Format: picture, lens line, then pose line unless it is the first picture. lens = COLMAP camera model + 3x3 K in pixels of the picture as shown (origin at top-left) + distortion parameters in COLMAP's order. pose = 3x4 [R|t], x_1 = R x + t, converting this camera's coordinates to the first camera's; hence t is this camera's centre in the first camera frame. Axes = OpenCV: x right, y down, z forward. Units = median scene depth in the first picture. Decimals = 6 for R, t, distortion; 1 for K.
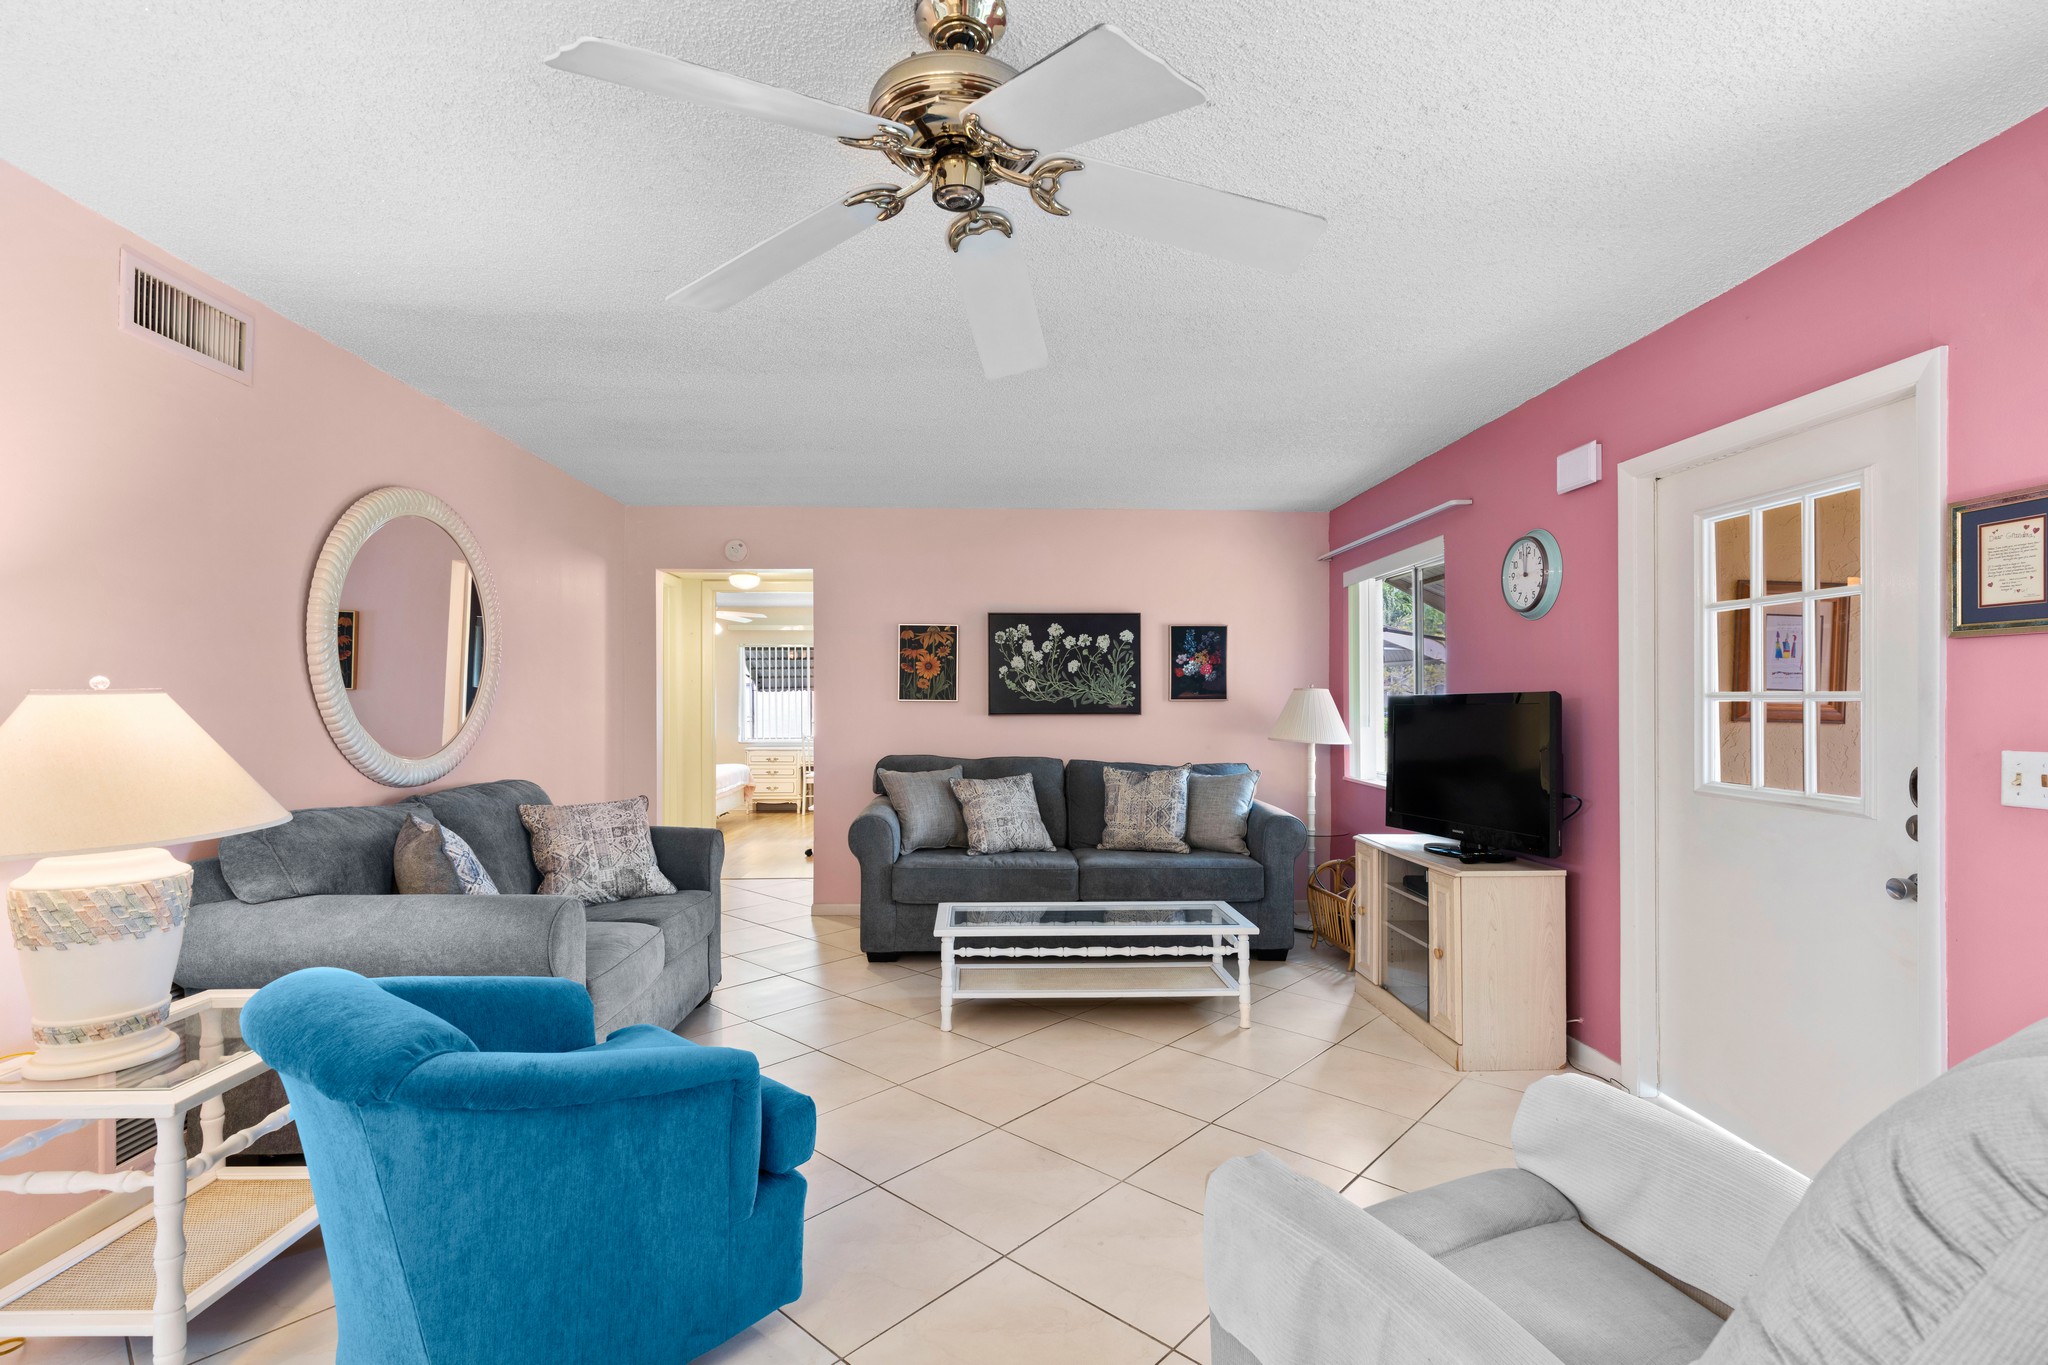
lens RADIAL K [[929.3, 0, 1029.1], [0, 929.3, 704.1], [0, 0, 1]] dist [-0.001728, 0.001066]
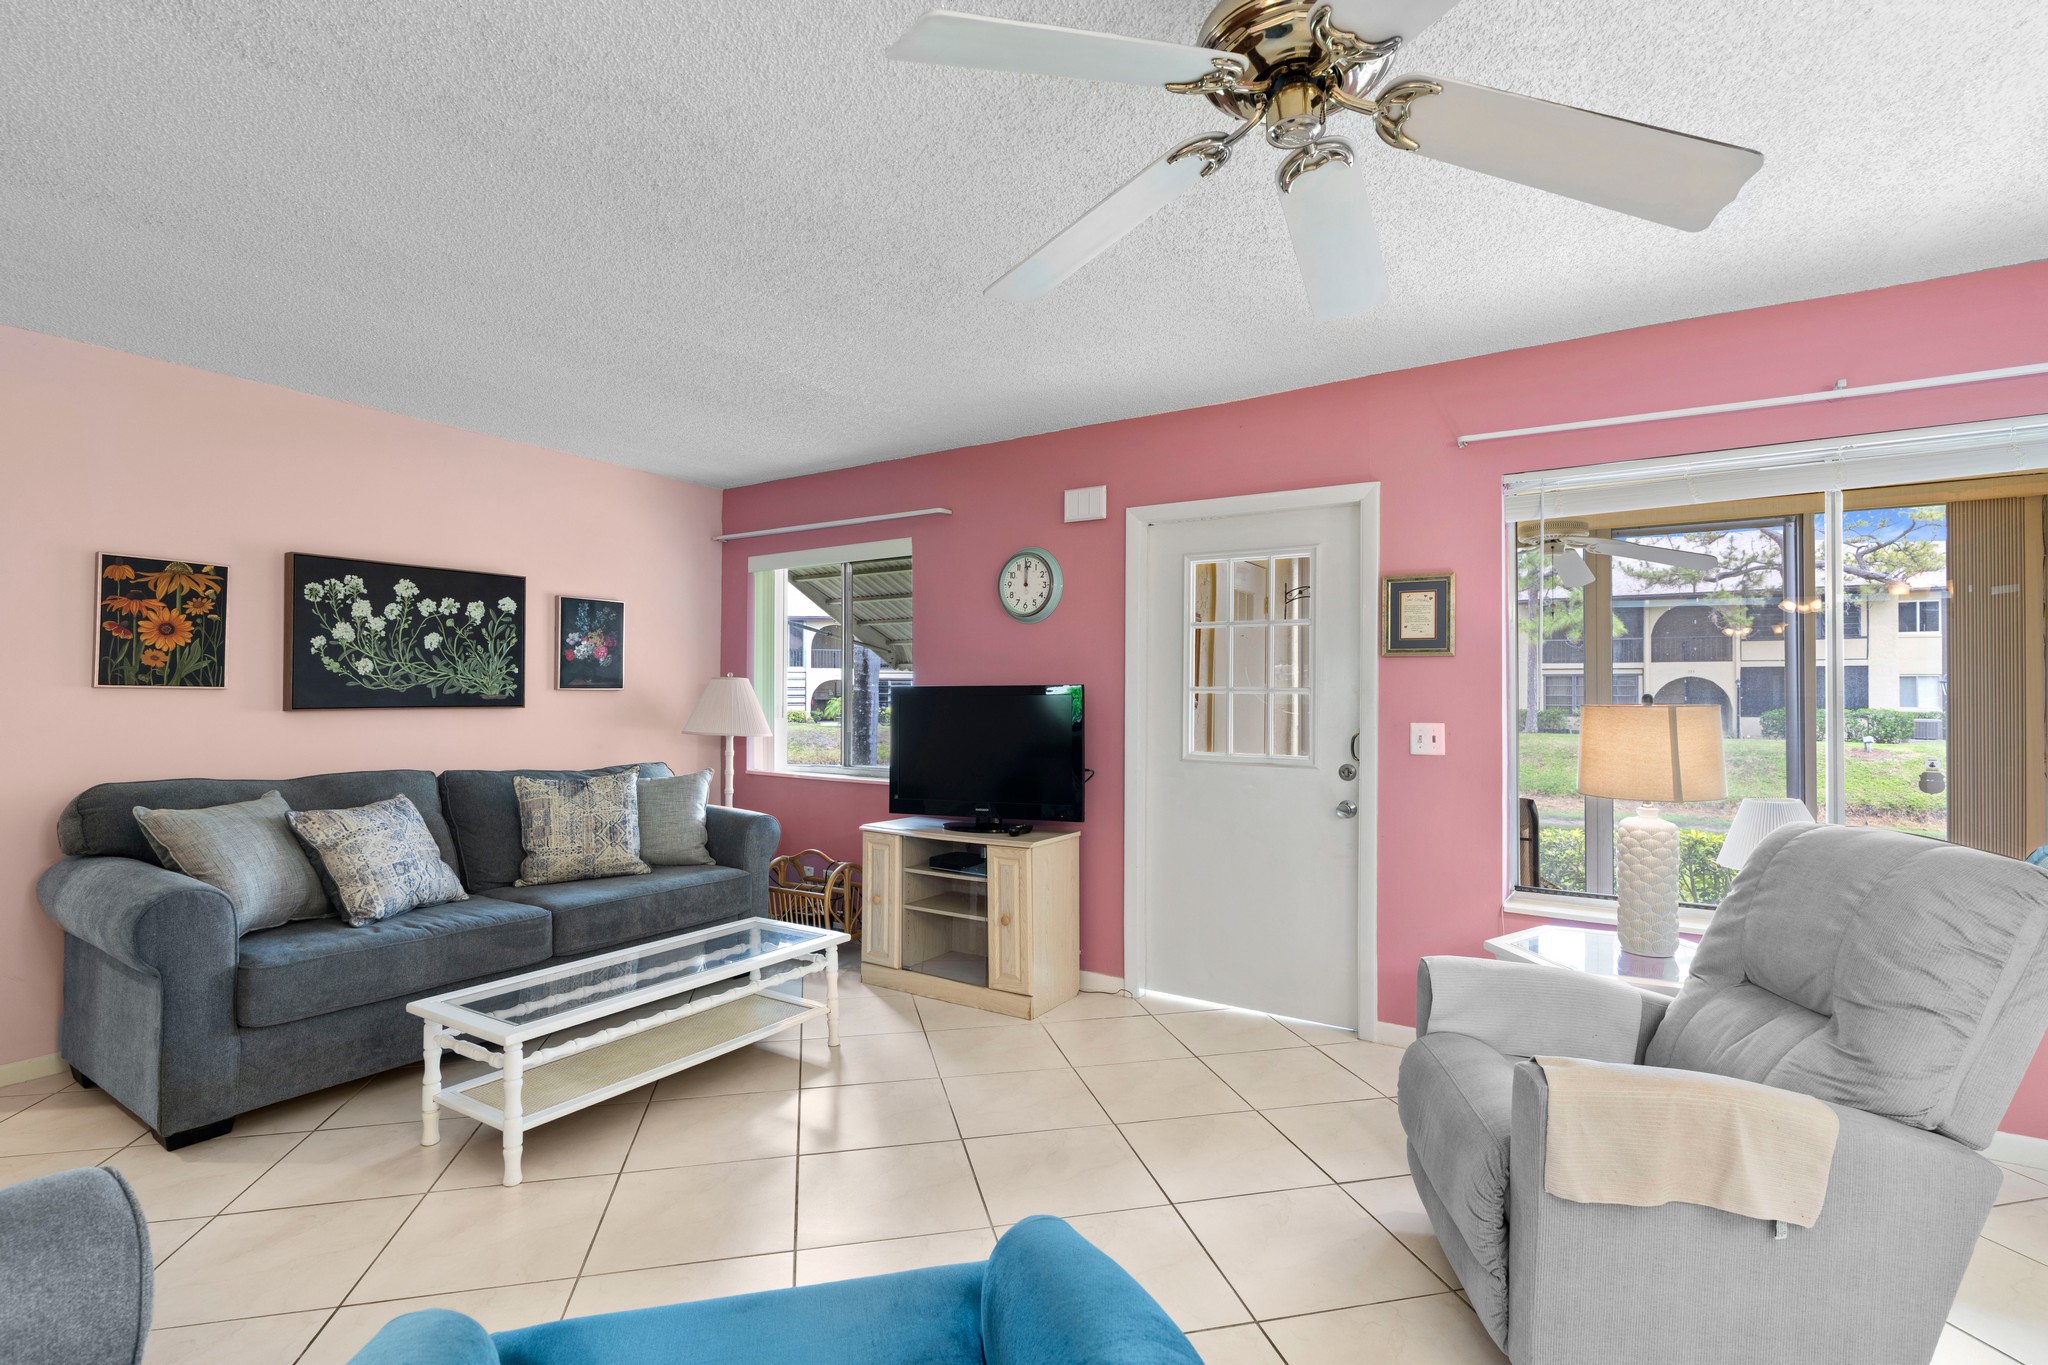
lens RADIAL K [[945.2, 0, 1033.1], [0, 945.2, 686.4], [0, 0, 1]] dist [0.002102, 0.000849]
pose [[0.576762, 0.008911, 0.816864, -0.283676], [-0.002560, 0.999955, -0.009100, -0.000162], [-0.816908, 0.003158, 0.576759, 0.198420]]
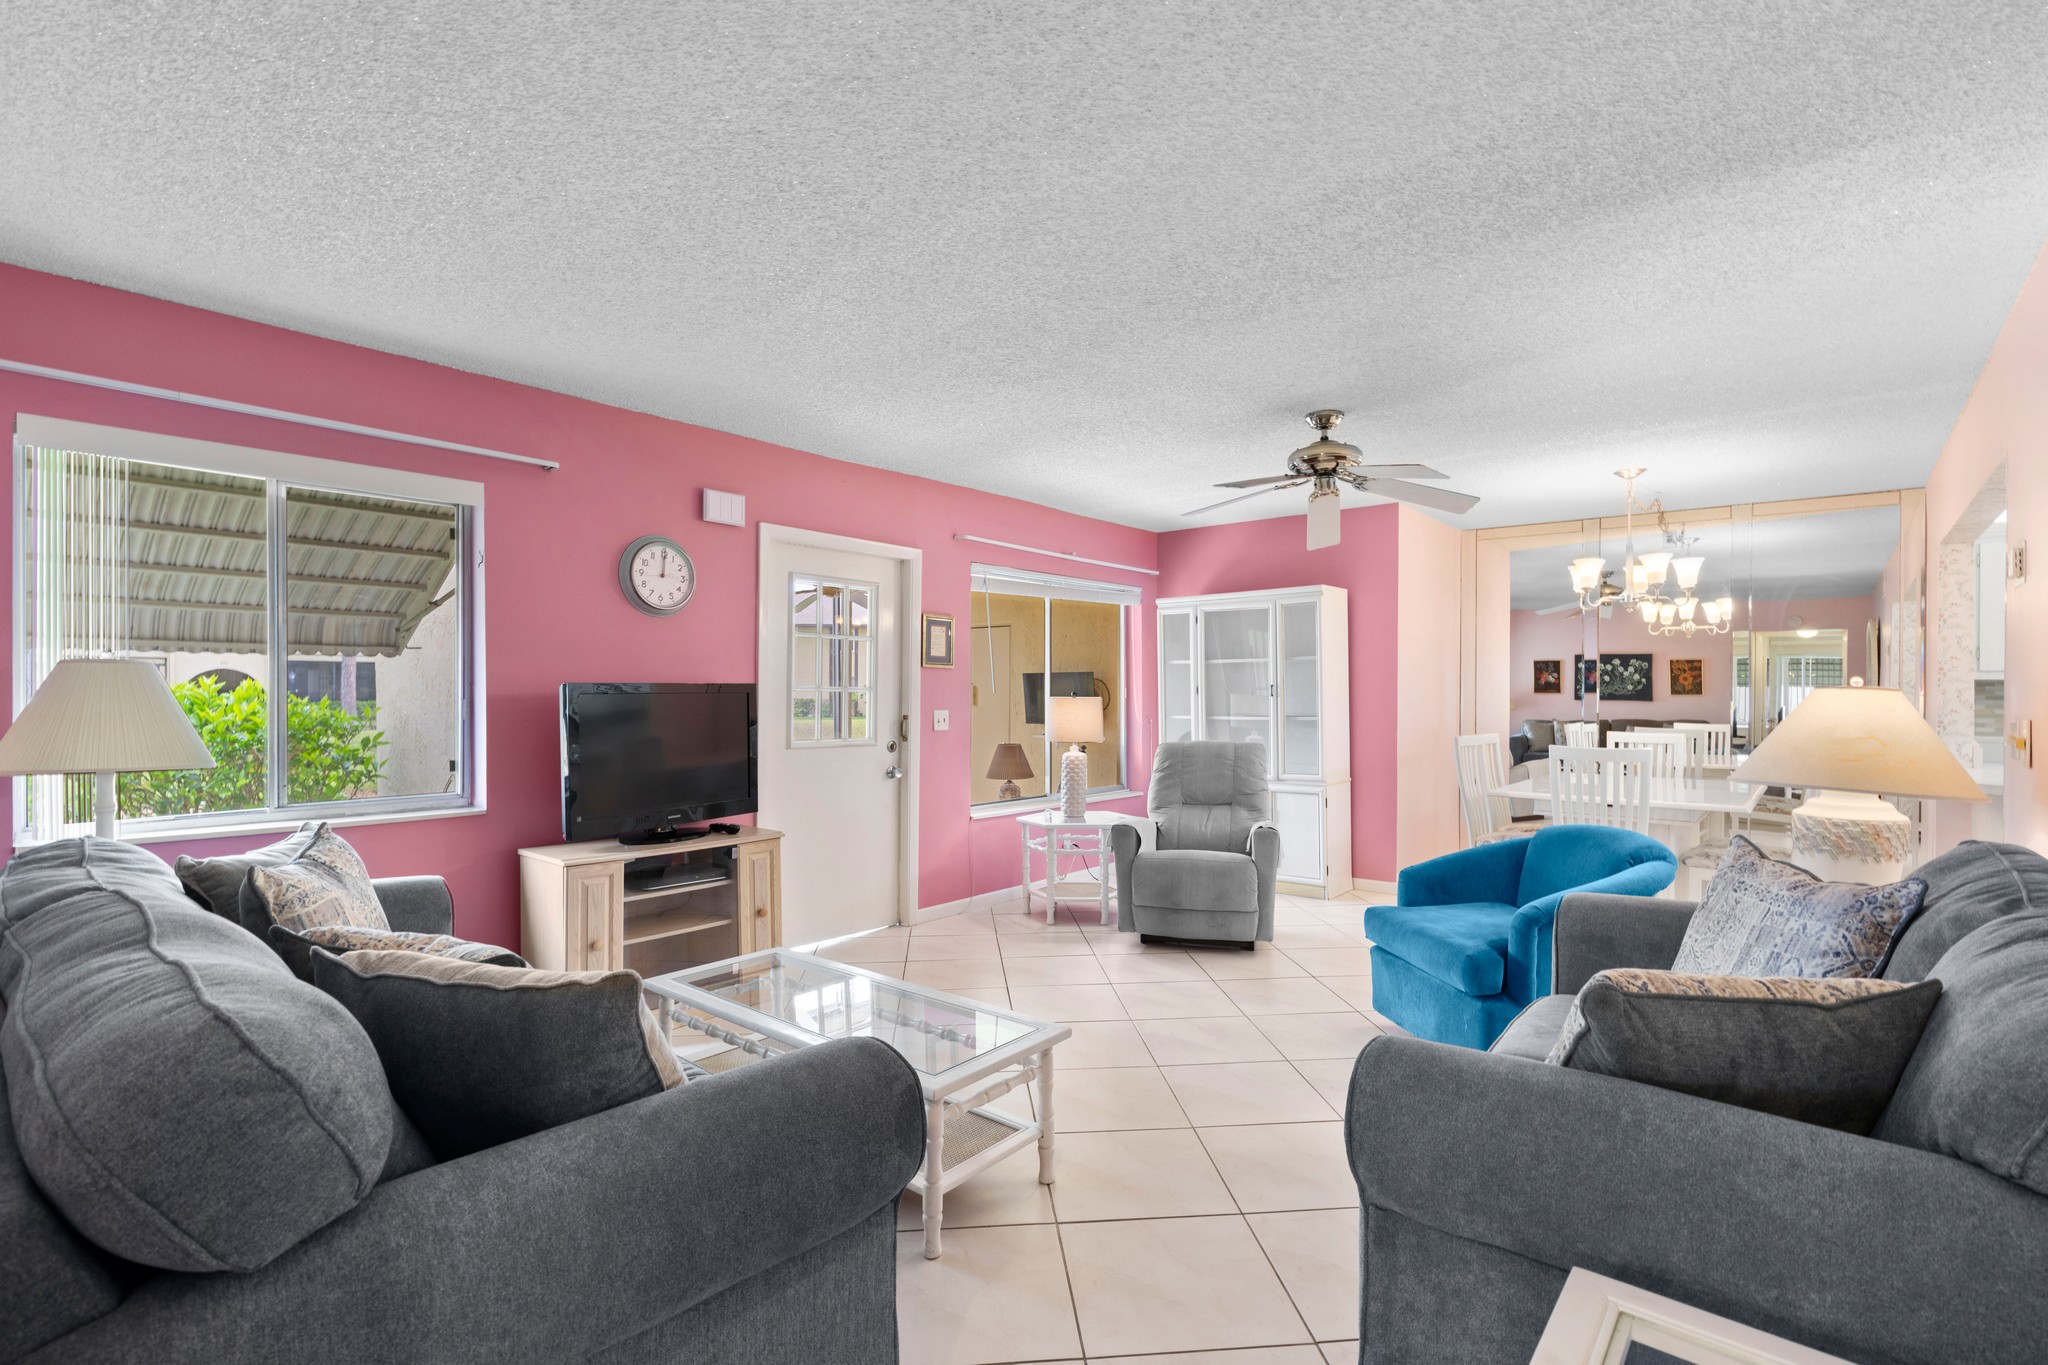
lens RADIAL K [[945.2, 0, 1033.1], [0, 945.2, 686.4], [0, 0, 1]] dist [0.002102, 0.000849]
pose [[-0.730020, 0.001057, 0.683425, -0.362069], [-0.003194, 0.999983, -0.004959, -0.002316], [-0.683418, -0.005804, -0.730004, 0.990926]]
